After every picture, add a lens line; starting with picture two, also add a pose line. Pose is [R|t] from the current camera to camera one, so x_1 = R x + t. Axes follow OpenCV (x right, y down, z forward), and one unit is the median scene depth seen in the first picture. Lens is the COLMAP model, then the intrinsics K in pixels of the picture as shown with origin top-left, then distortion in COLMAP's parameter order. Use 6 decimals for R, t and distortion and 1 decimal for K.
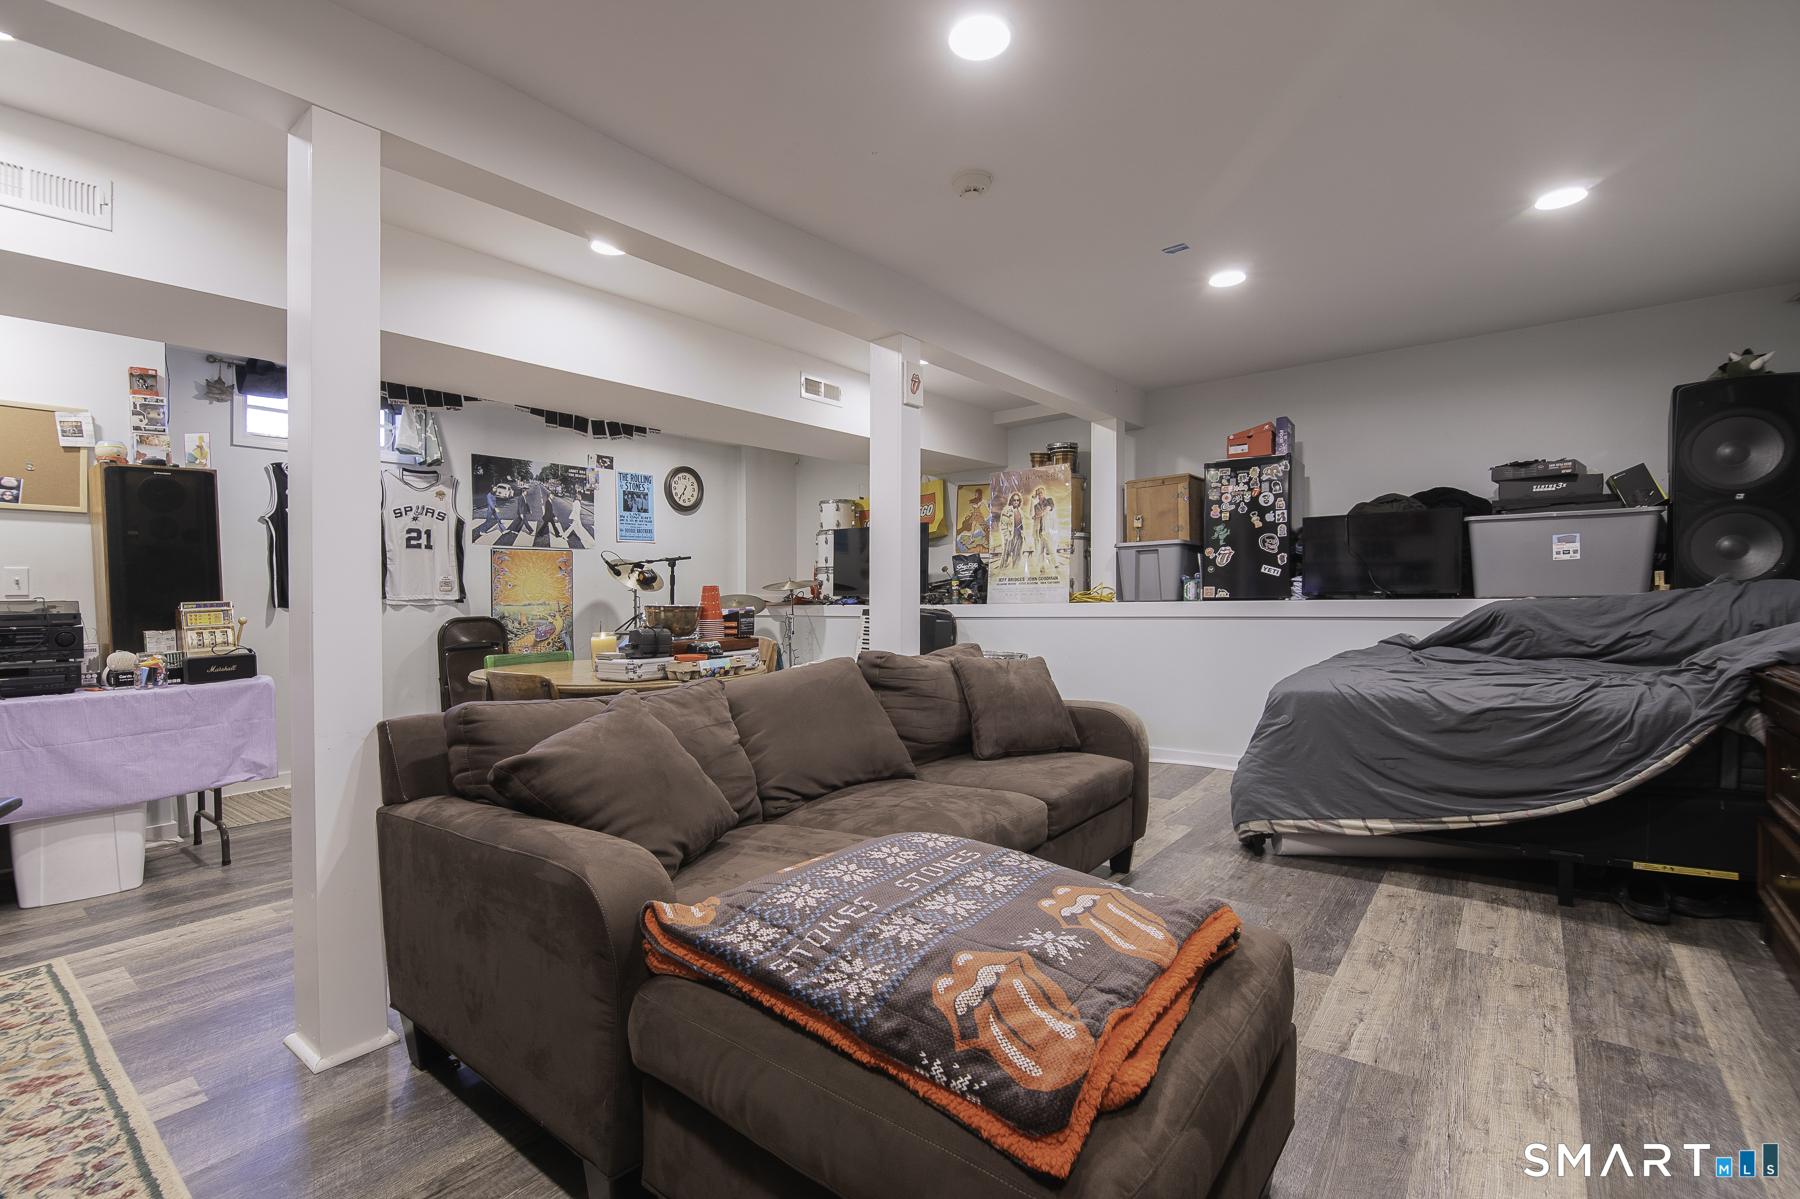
lens RADIAL K [[814.2, 0, 886.4], [0, 814.2, 603.7], [0, 0, 1]] dist [-0.013249, -0.003487]
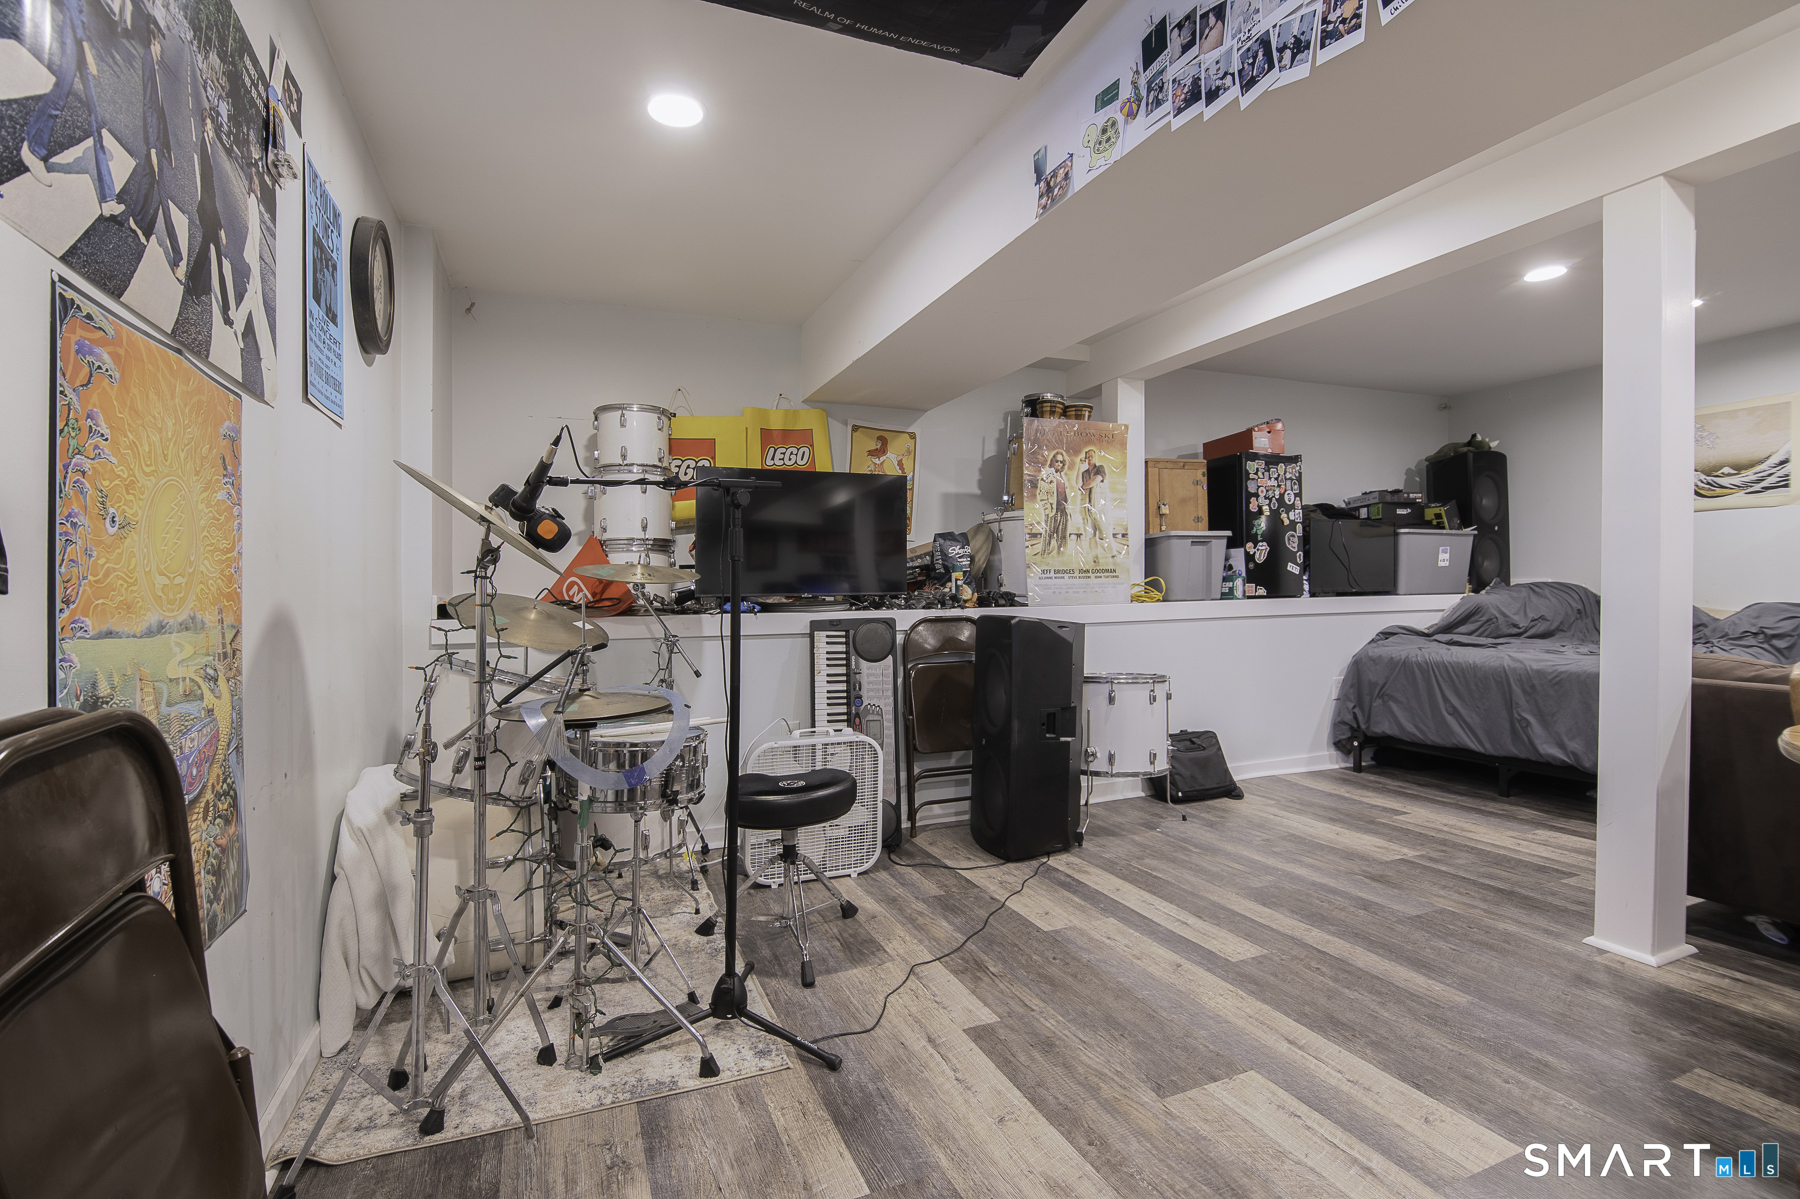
lens RADIAL K [[814.2, 0, 863.0], [0, 814.2, 607.1], [0, 0, 1]] dist [-0.013249, -0.003487]
pose [[0.497251, -0.006262, 0.867584, -0.647709], [0.017437, 0.999844, -0.002777, 0.000607], [-0.867431, 0.016509, 0.497283, 0.934887]]
